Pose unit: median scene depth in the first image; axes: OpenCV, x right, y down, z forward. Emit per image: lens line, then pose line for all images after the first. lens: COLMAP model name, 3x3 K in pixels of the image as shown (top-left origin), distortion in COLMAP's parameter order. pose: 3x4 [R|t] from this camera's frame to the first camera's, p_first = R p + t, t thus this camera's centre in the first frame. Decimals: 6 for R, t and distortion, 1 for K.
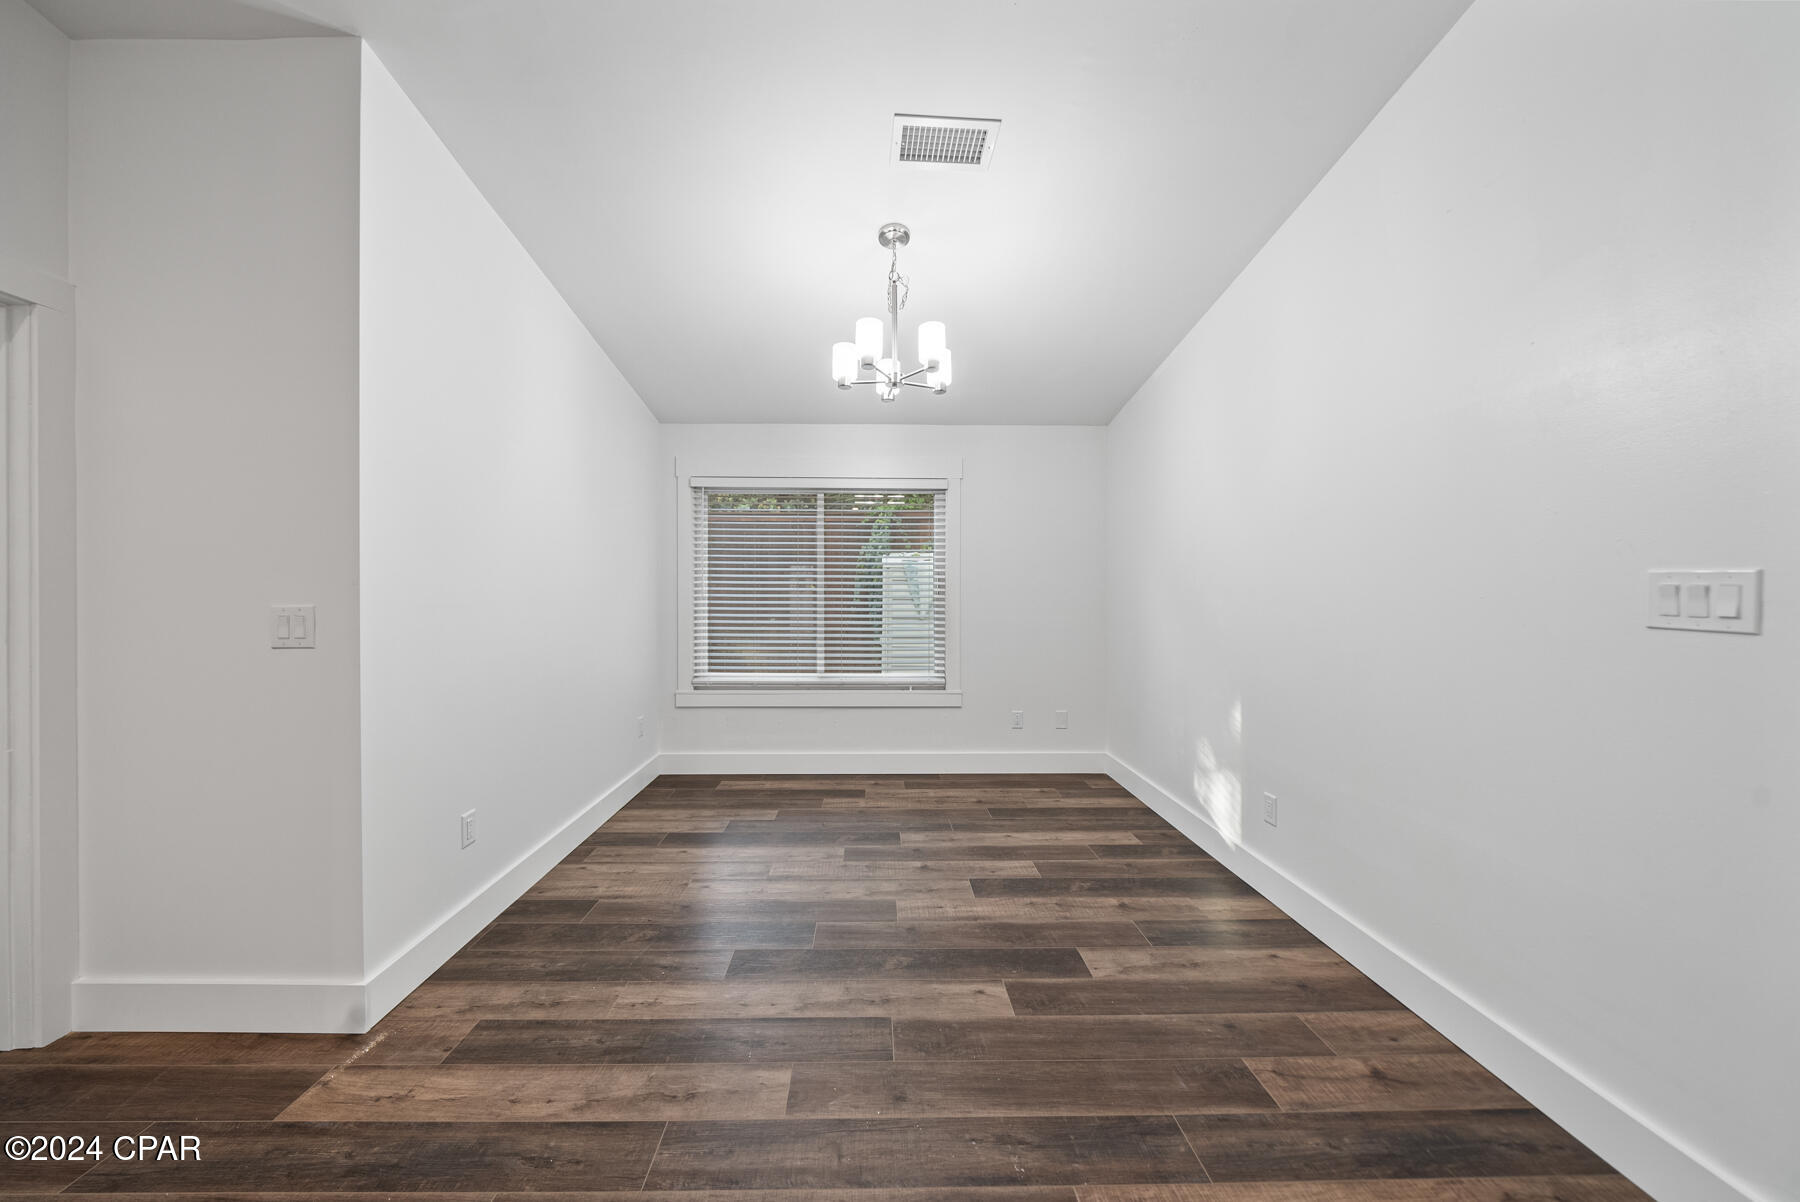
lens RADIAL K [[620.9, 0, 888.5], [0, 620.9, 593.9], [0, 0, 1]] dist [-0.001622, -0.000146]
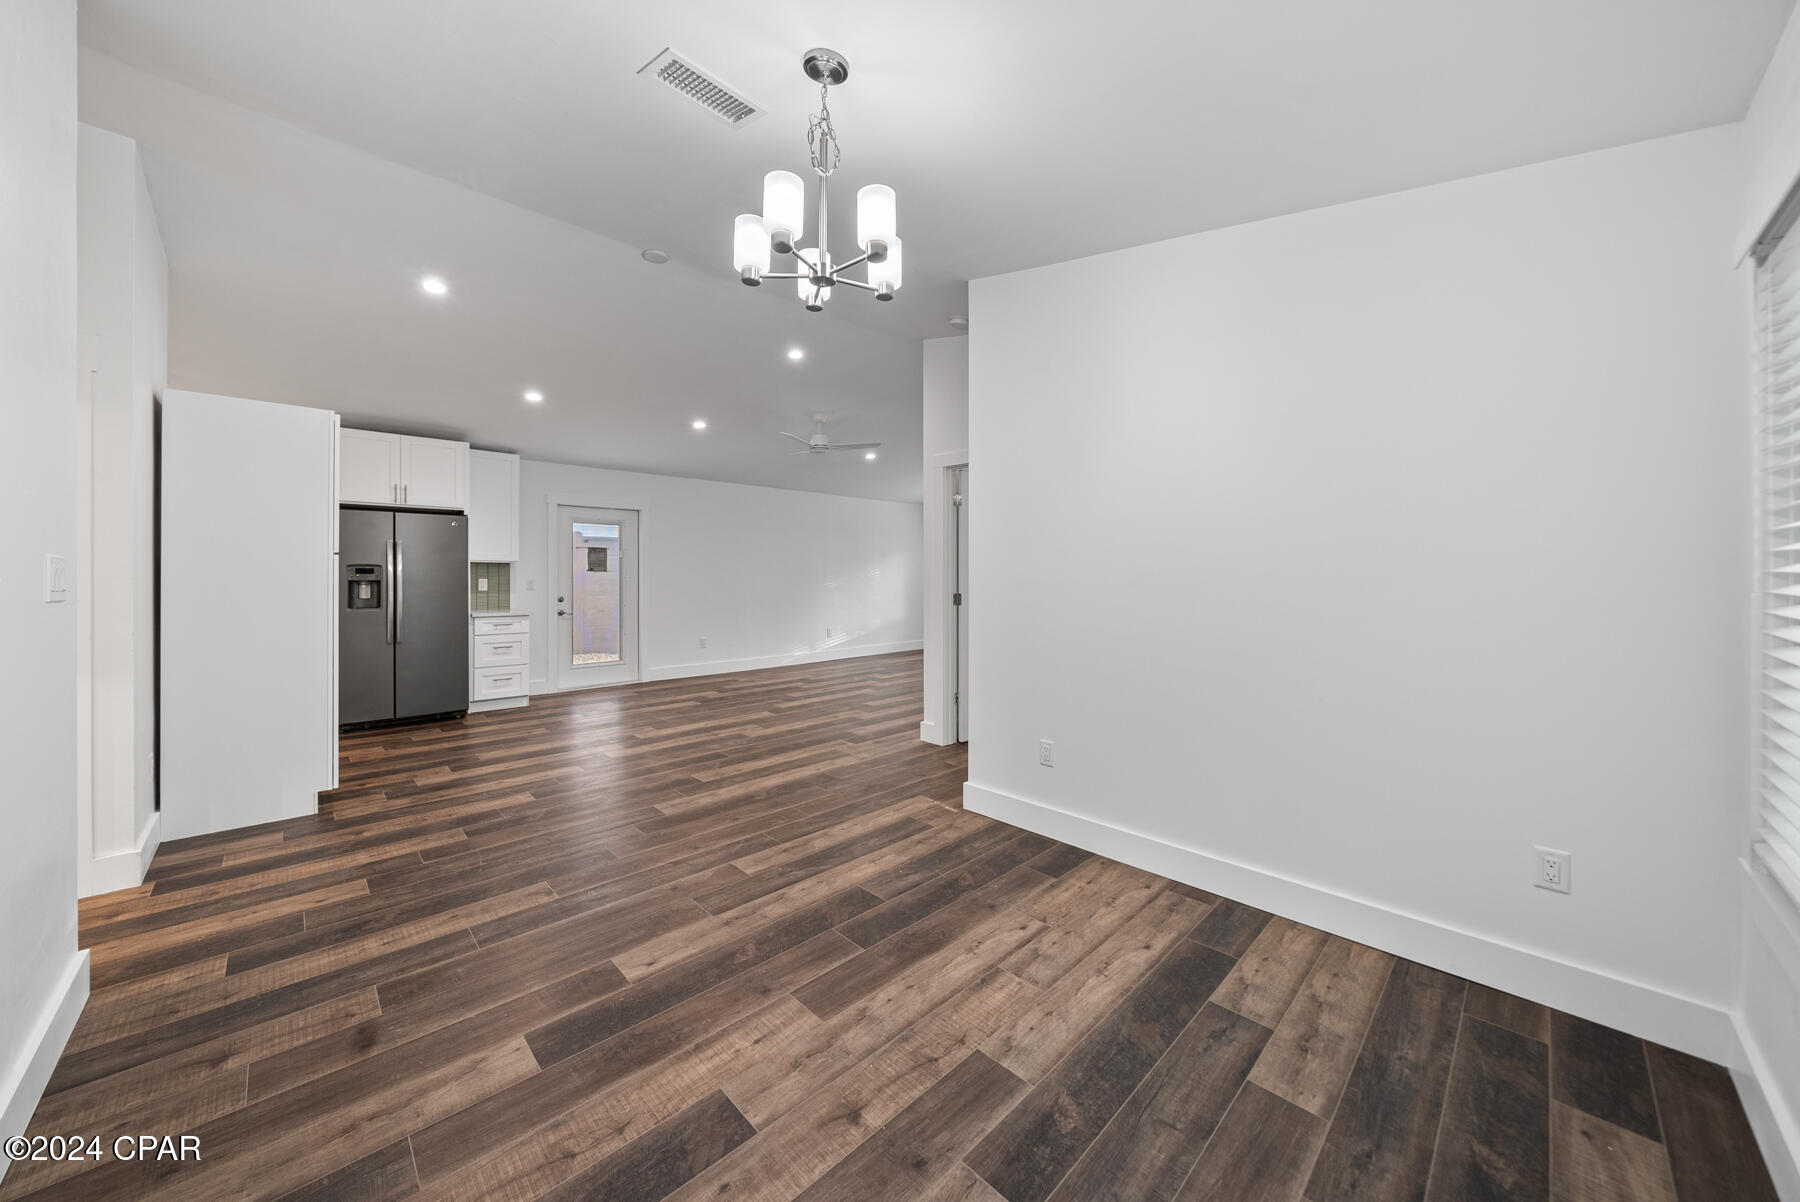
lens RADIAL K [[620.9, 0, 888.5], [0, 620.9, 593.9], [0, 0, 1]] dist [-0.001622, -0.000146]
pose [[-0.734782, 0.018154, -0.678060, 0.466153], [-0.005997, 0.999429, 0.033257, -0.008140], [0.678276, 0.028503, -0.734254, 1.716780]]
